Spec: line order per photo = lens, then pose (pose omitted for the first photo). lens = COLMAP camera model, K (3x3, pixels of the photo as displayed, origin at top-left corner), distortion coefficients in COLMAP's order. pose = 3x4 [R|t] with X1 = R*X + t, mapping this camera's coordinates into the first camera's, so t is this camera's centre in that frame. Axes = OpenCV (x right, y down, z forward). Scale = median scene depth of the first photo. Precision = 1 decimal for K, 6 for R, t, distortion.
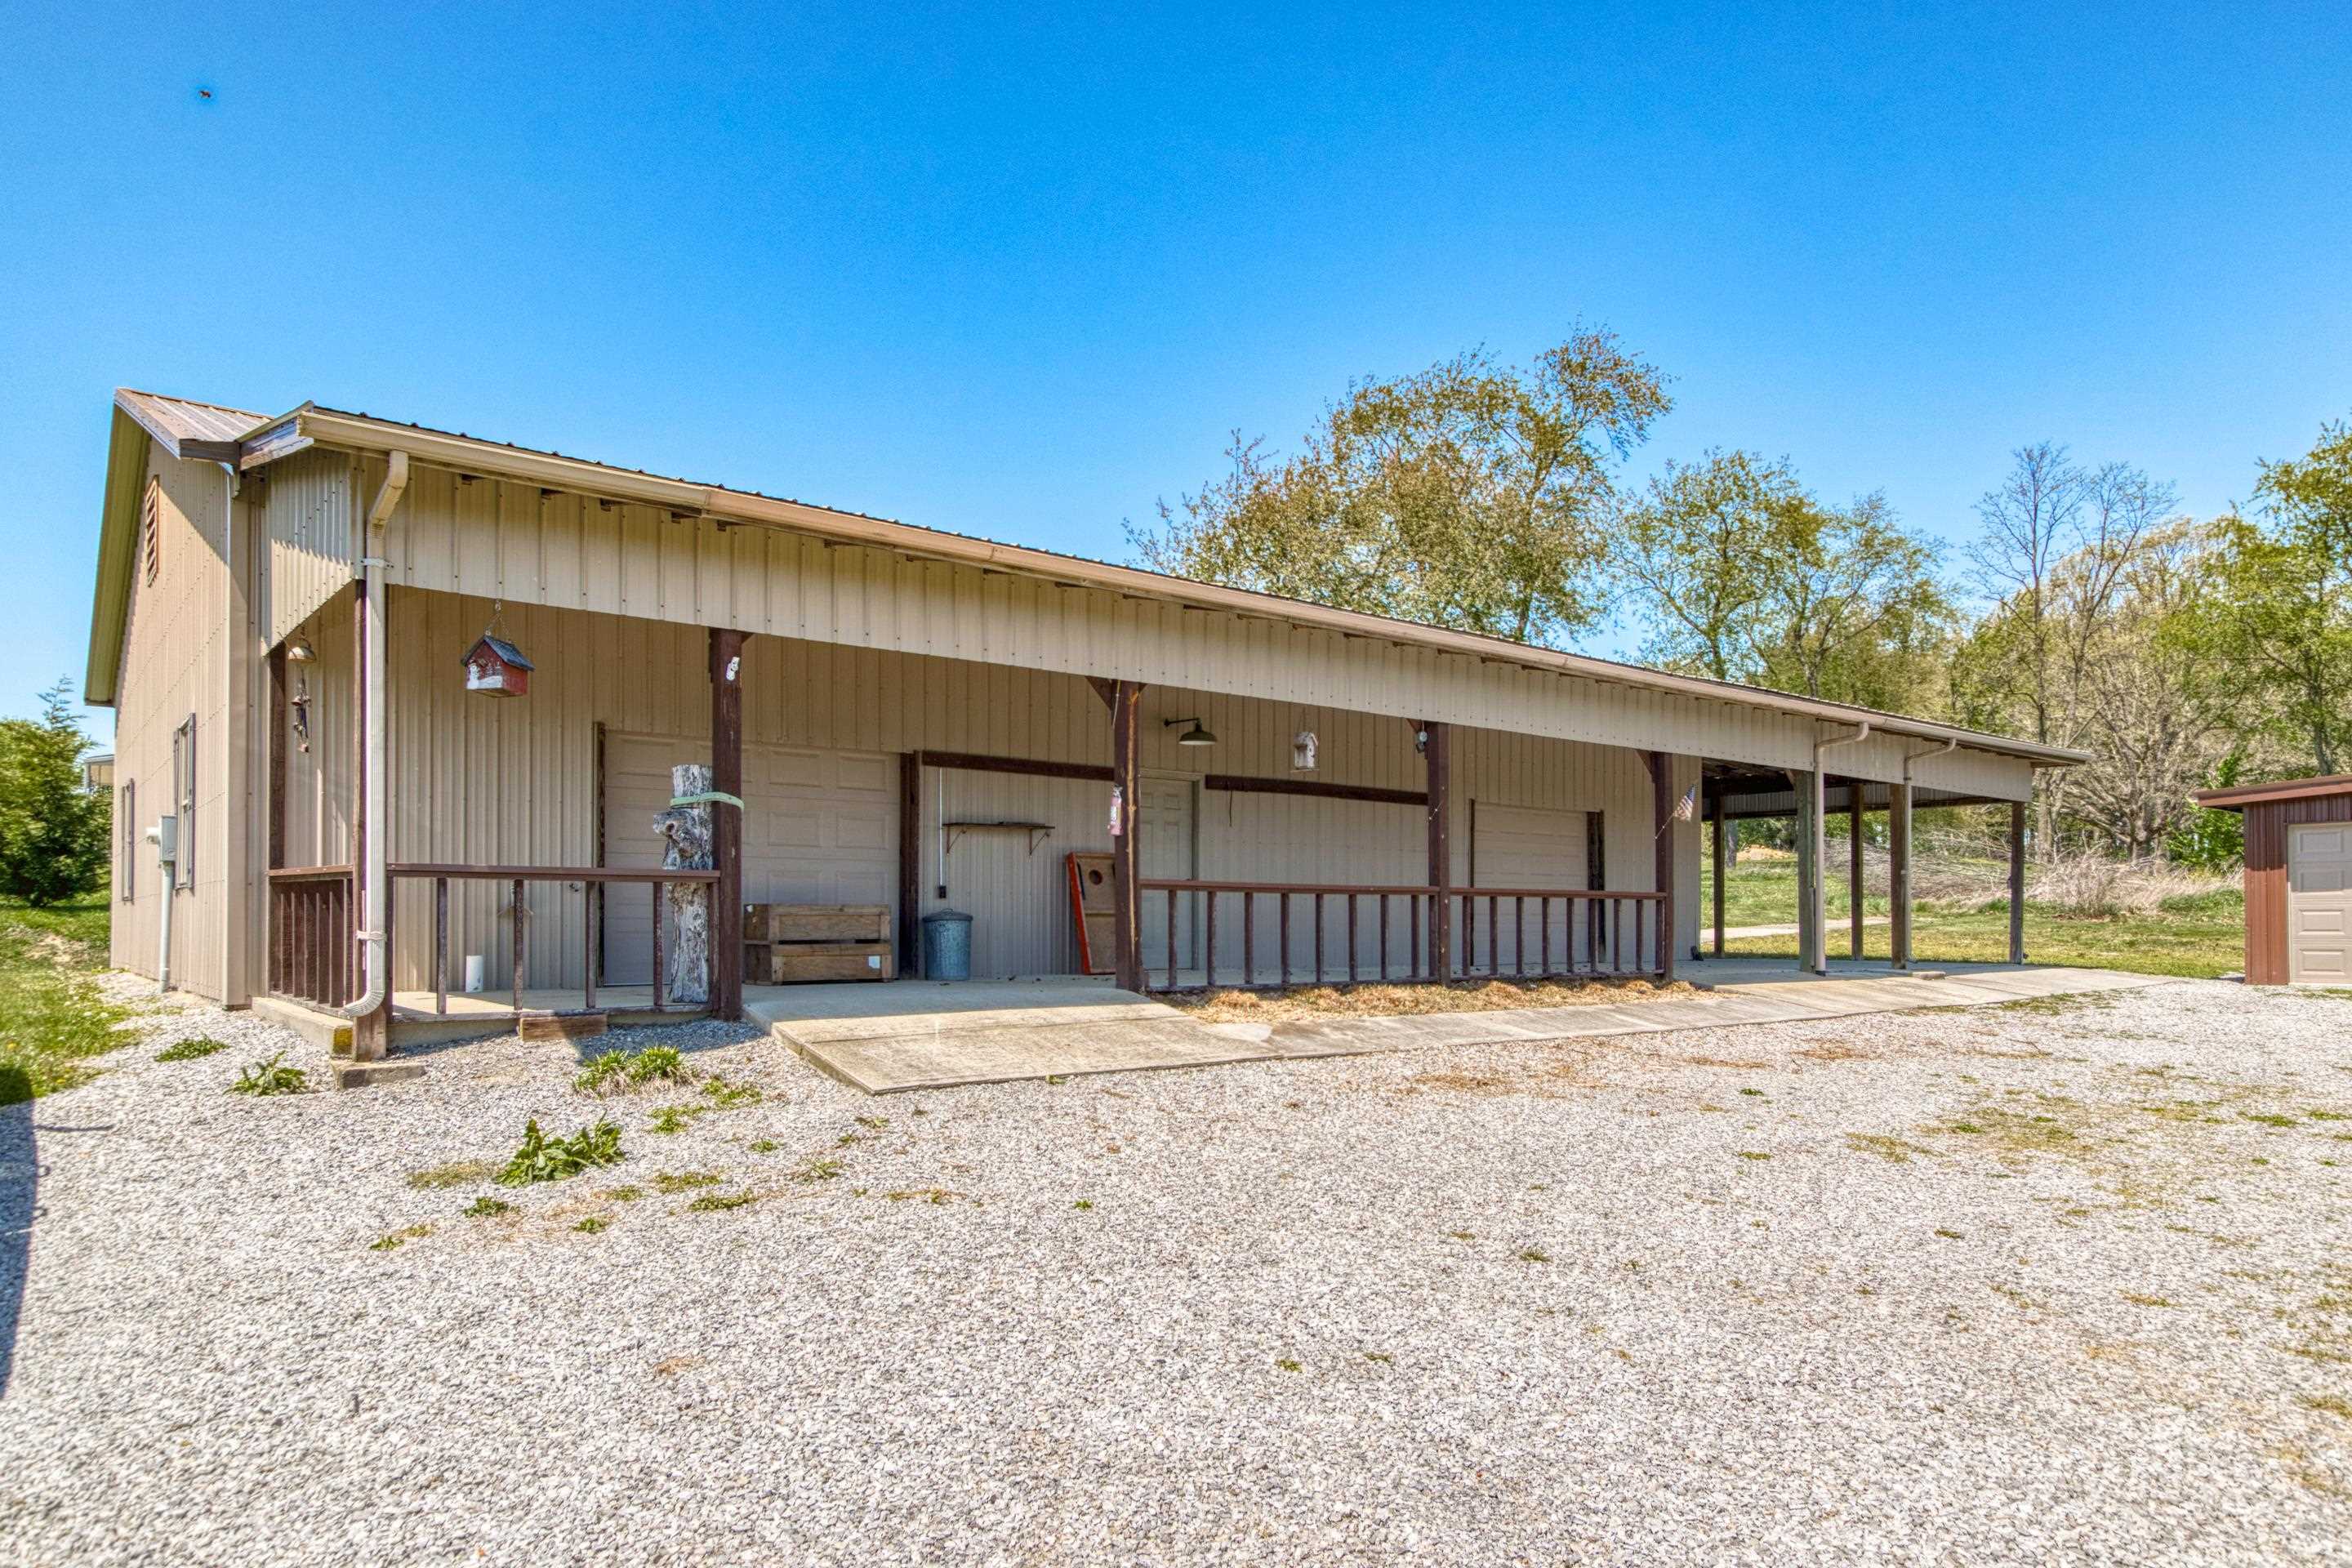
lens RADIAL K [[1423.1, 0, 1159.3], [0, 1423.1, 919.4], [0, 0, 1]] dist [0.004735, 0.007946]
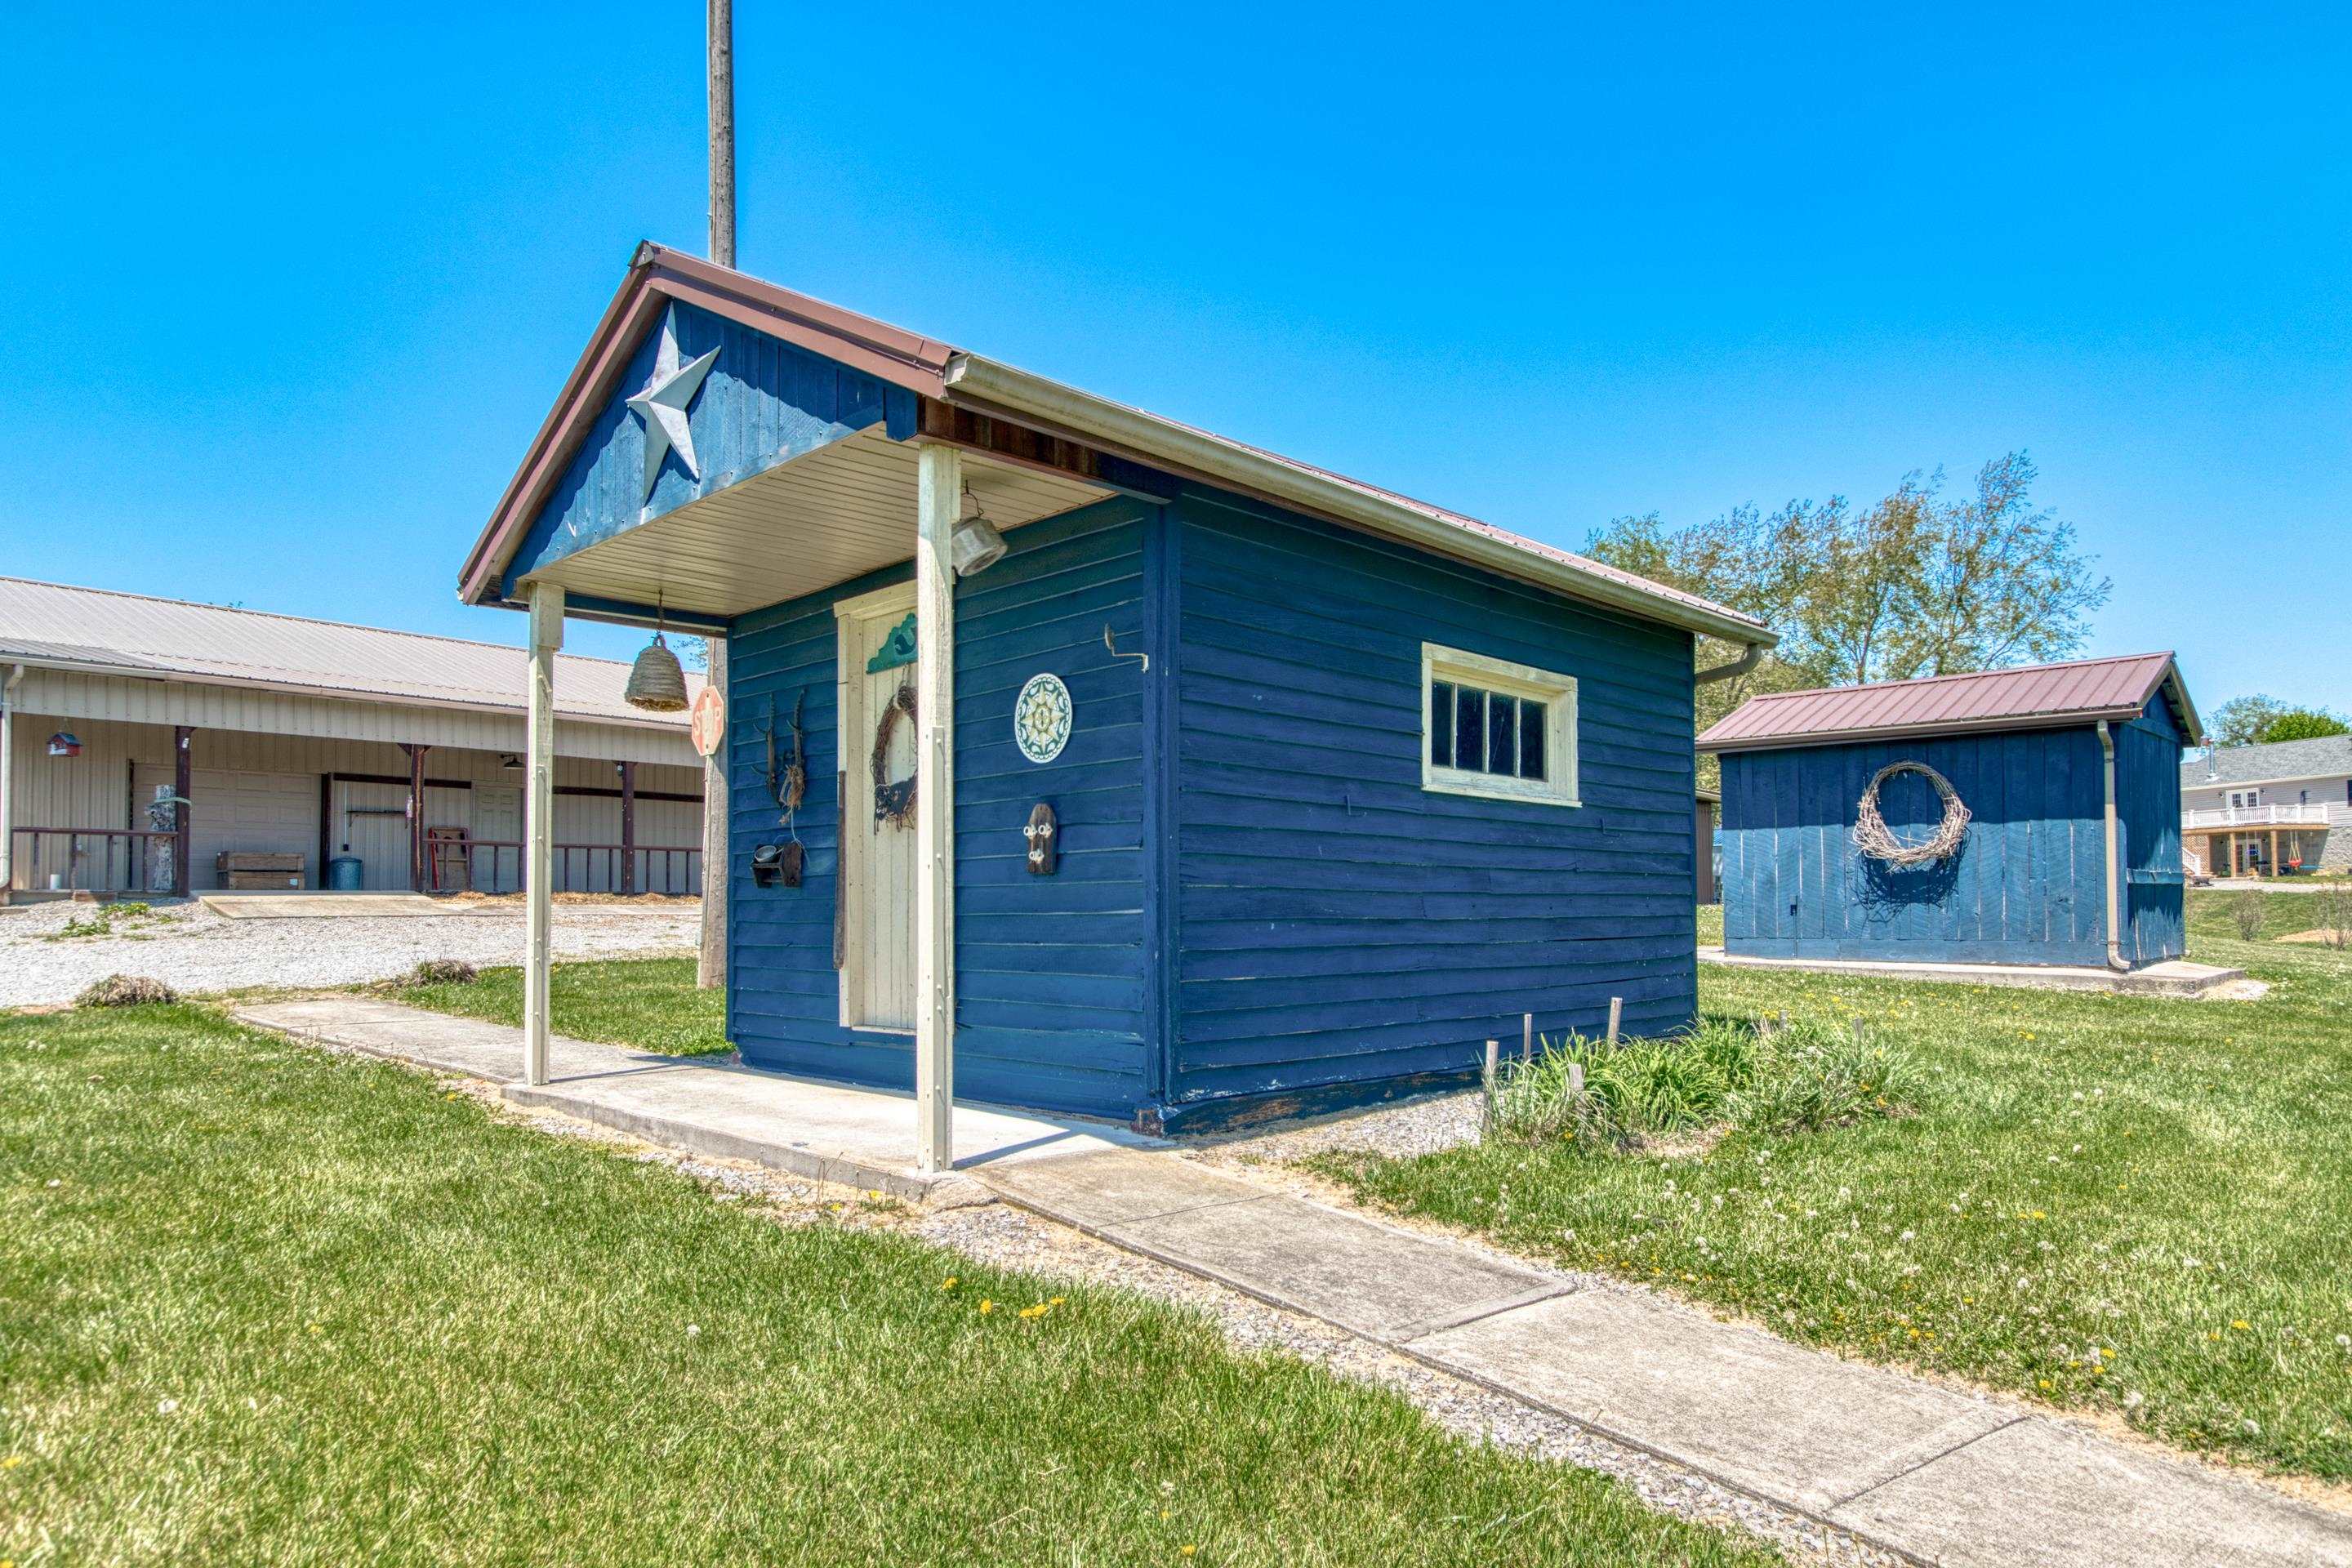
lens RADIAL K [[1423.1, 0, 1176.4], [0, 1423.1, 870.4], [0, 0, 1]] dist [0.004735, 0.007946]
pose [[0.979685, 0.000480, 0.200544, 0.619848], [0.004478, 0.999696, -0.024264, 0.070006], [-0.200494, 0.024669, 0.979384, -1.210012]]
